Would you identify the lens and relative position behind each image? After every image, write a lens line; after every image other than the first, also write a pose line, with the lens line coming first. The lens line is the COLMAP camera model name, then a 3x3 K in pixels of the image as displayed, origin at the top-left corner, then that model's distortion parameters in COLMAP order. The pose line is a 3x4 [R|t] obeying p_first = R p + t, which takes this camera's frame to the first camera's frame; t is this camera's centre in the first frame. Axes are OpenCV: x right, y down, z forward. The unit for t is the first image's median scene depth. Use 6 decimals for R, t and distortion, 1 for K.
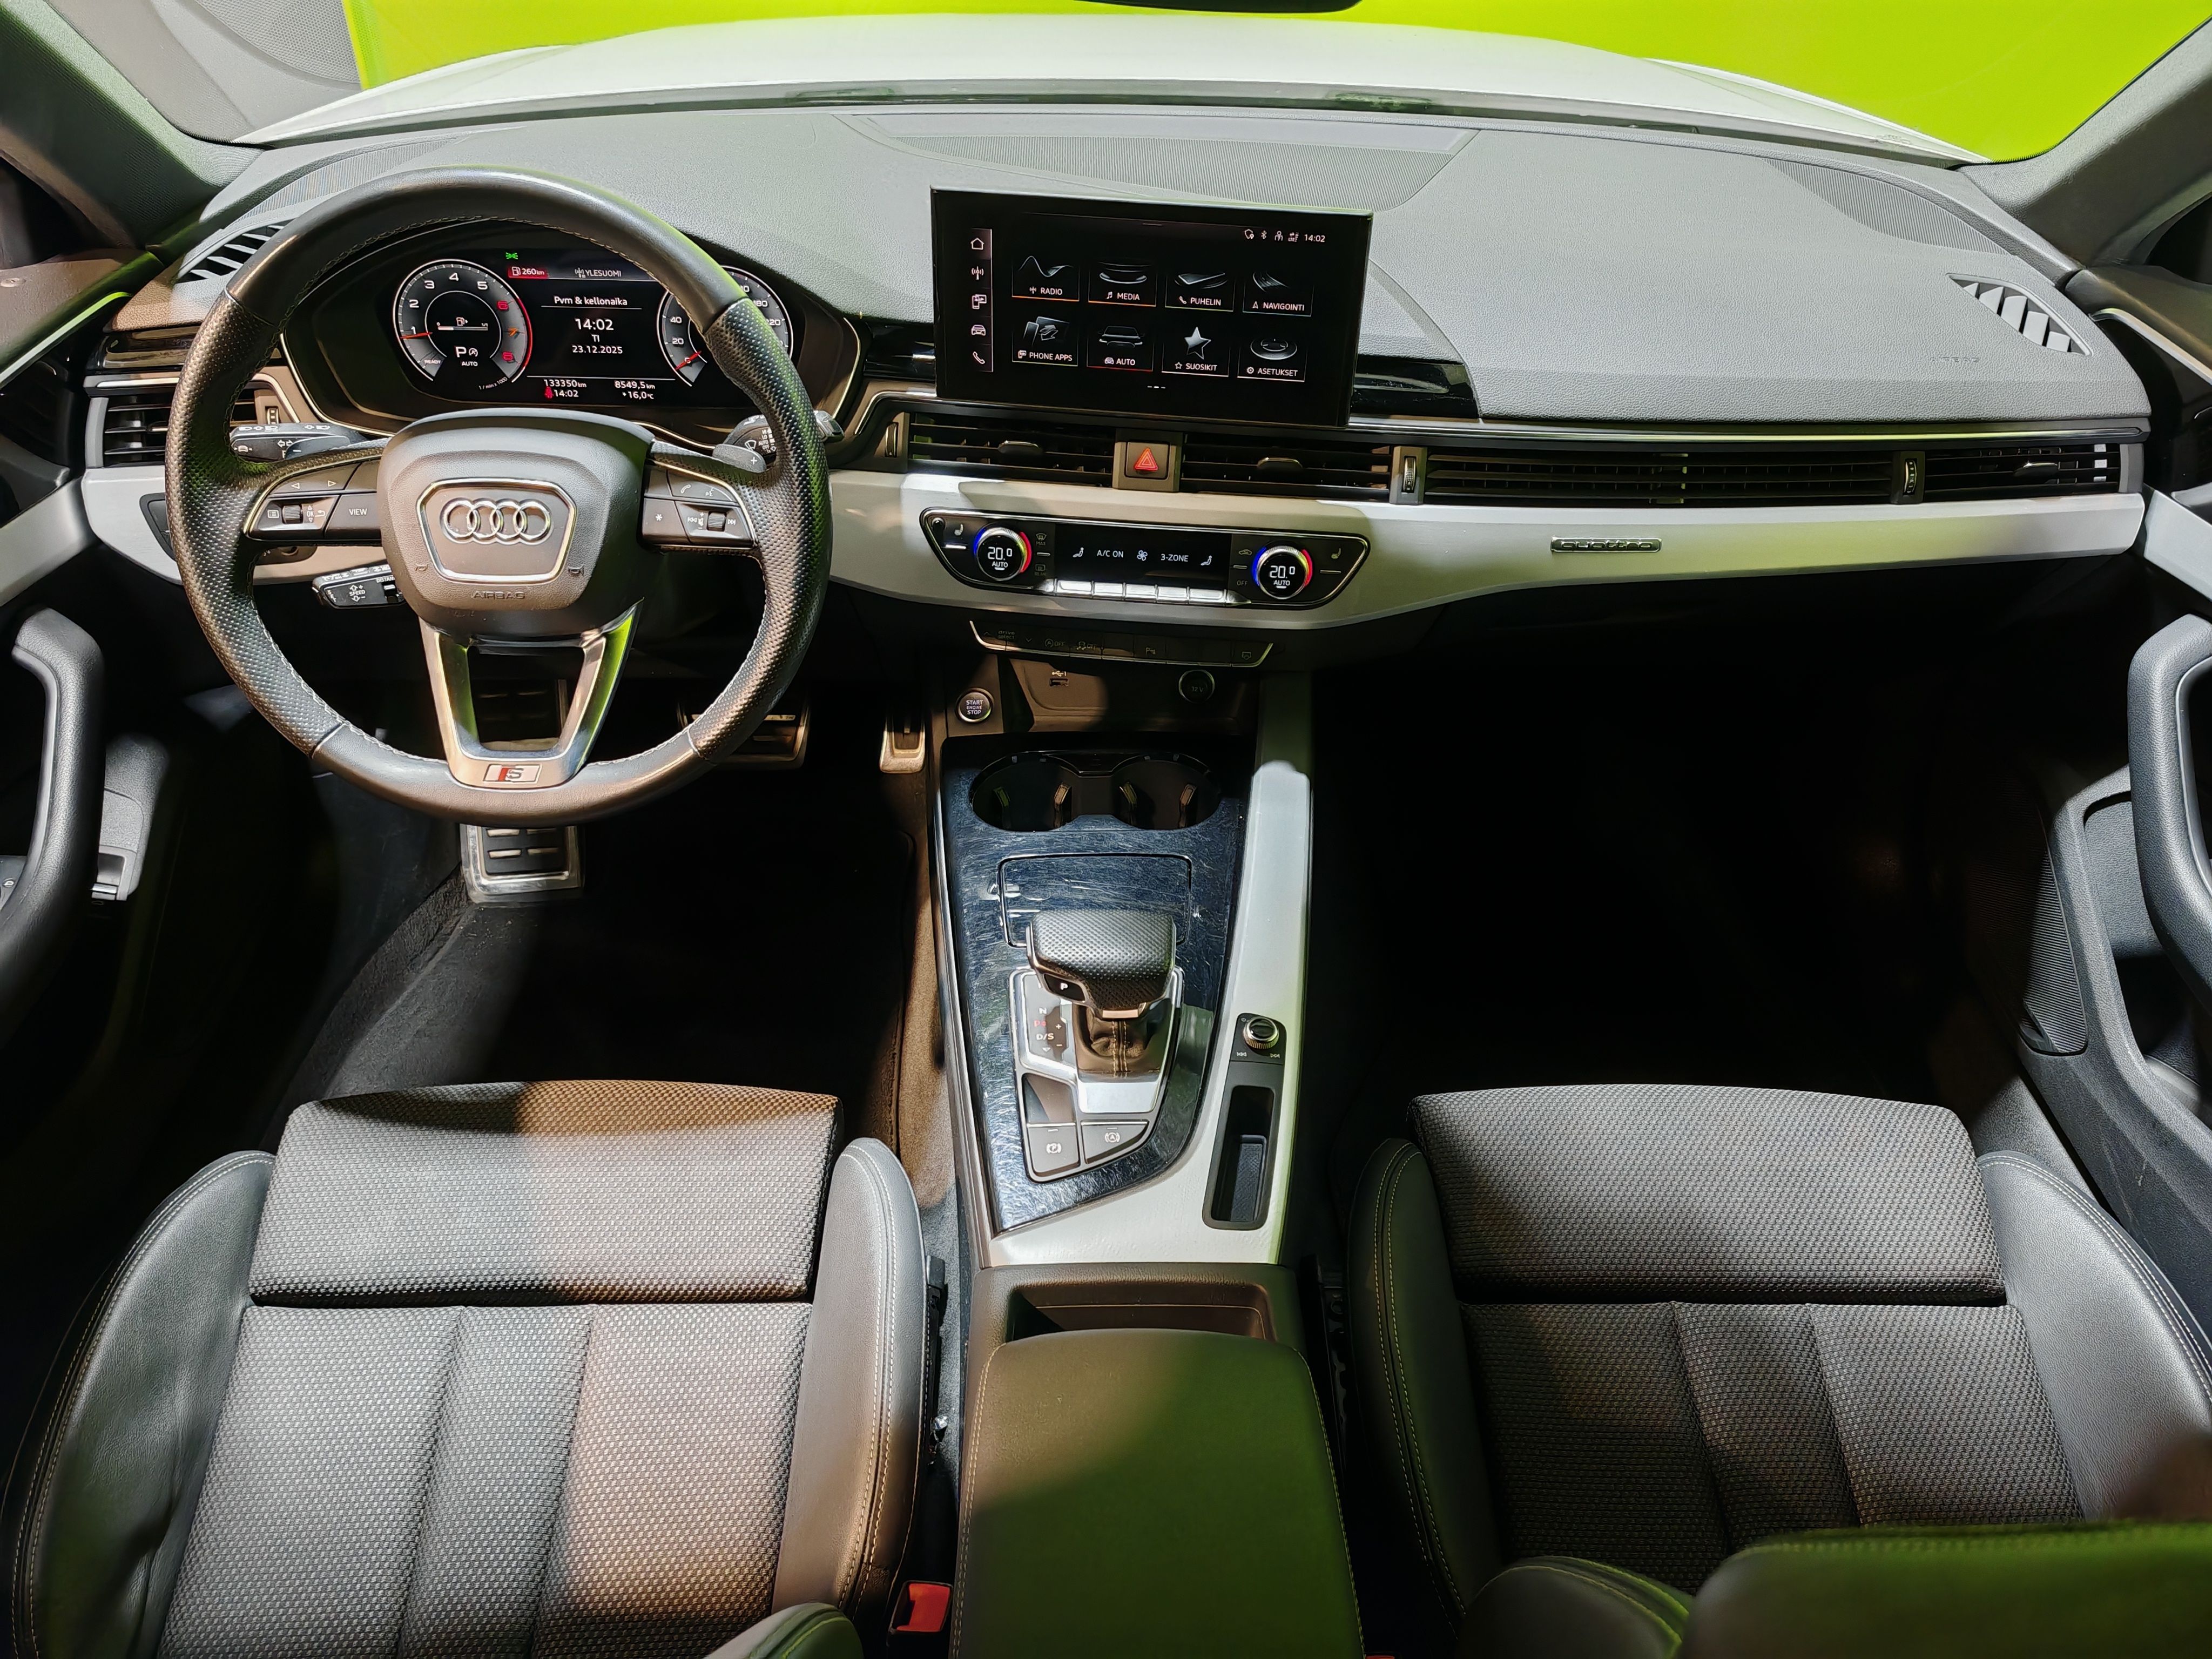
lens RADIAL K [[1800.8, 0, 1144.1], [0, 1800.8, 823.1], [0, 0, 1]] dist [0.097698, -0.148438]
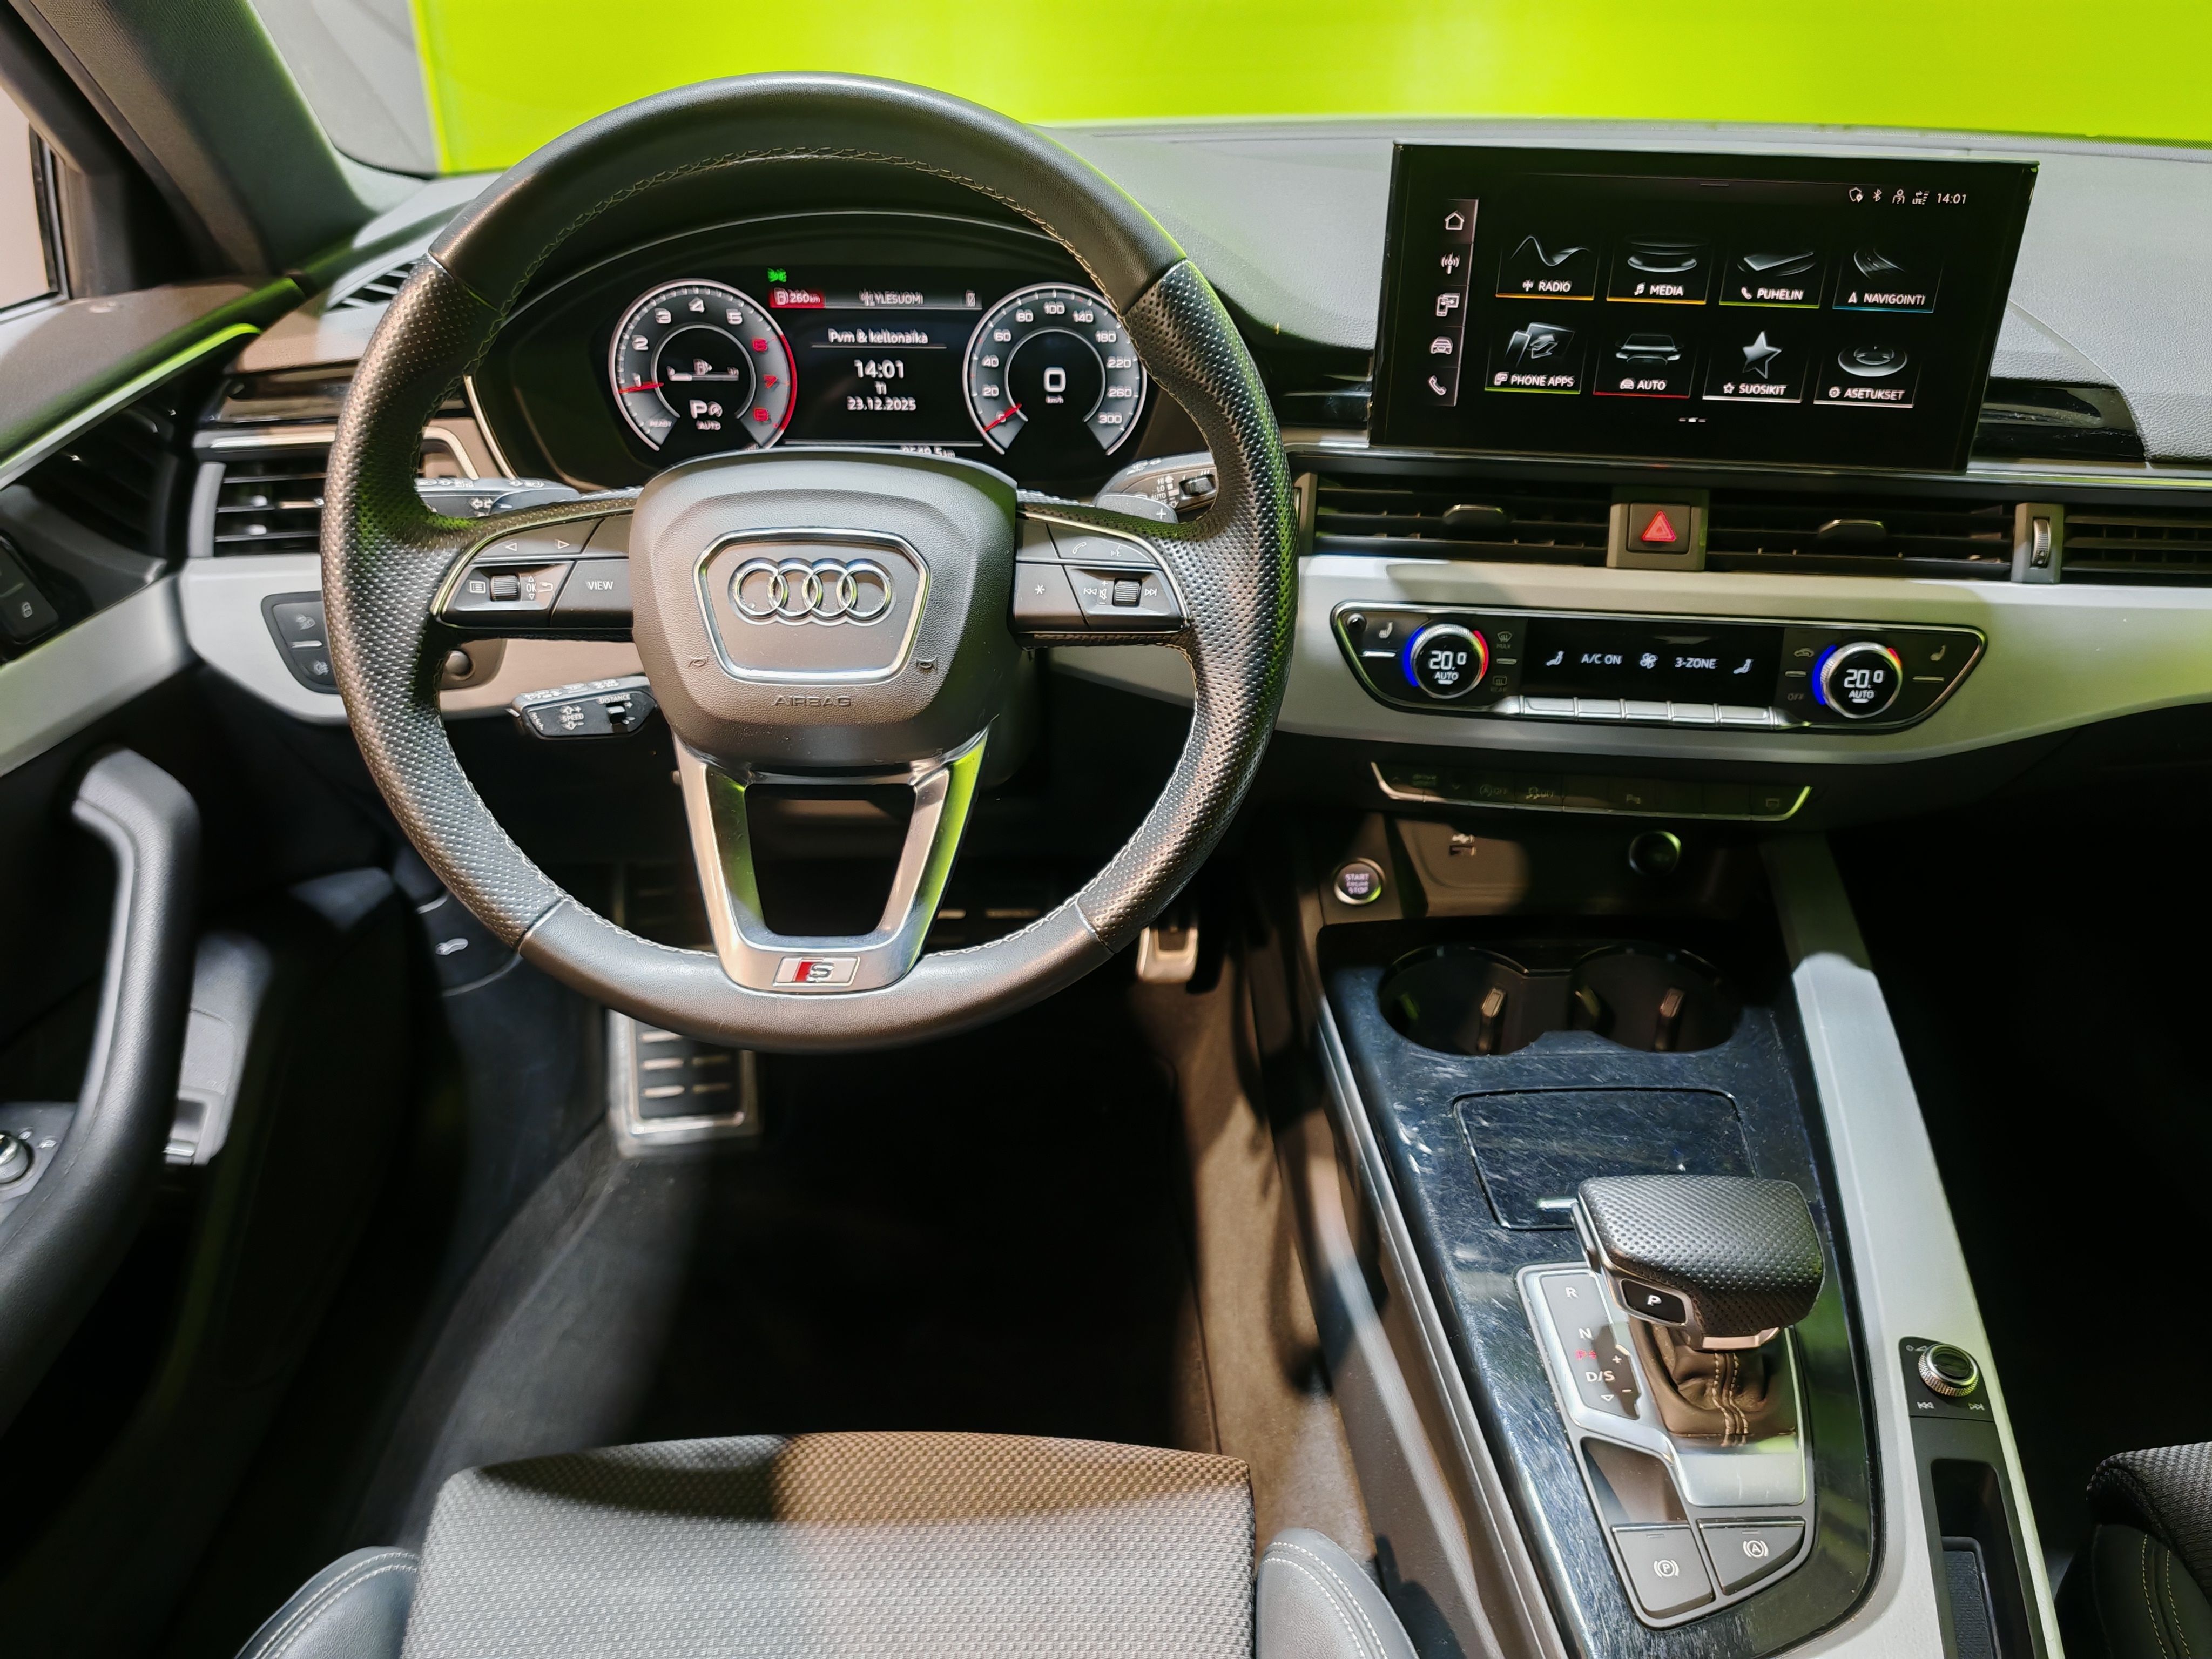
lens RADIAL K [[1736.0, 0, 1106.0], [0, 1736.0, 829.5], [0, 0, 1]] dist [0.117260, -0.232369]
pose [[0.999925, -0.009188, -0.008086, -0.214595], [0.008099, 0.992038, -0.125682, 0.002015], [0.009176, 0.125607, 0.992038, 0.332069]]
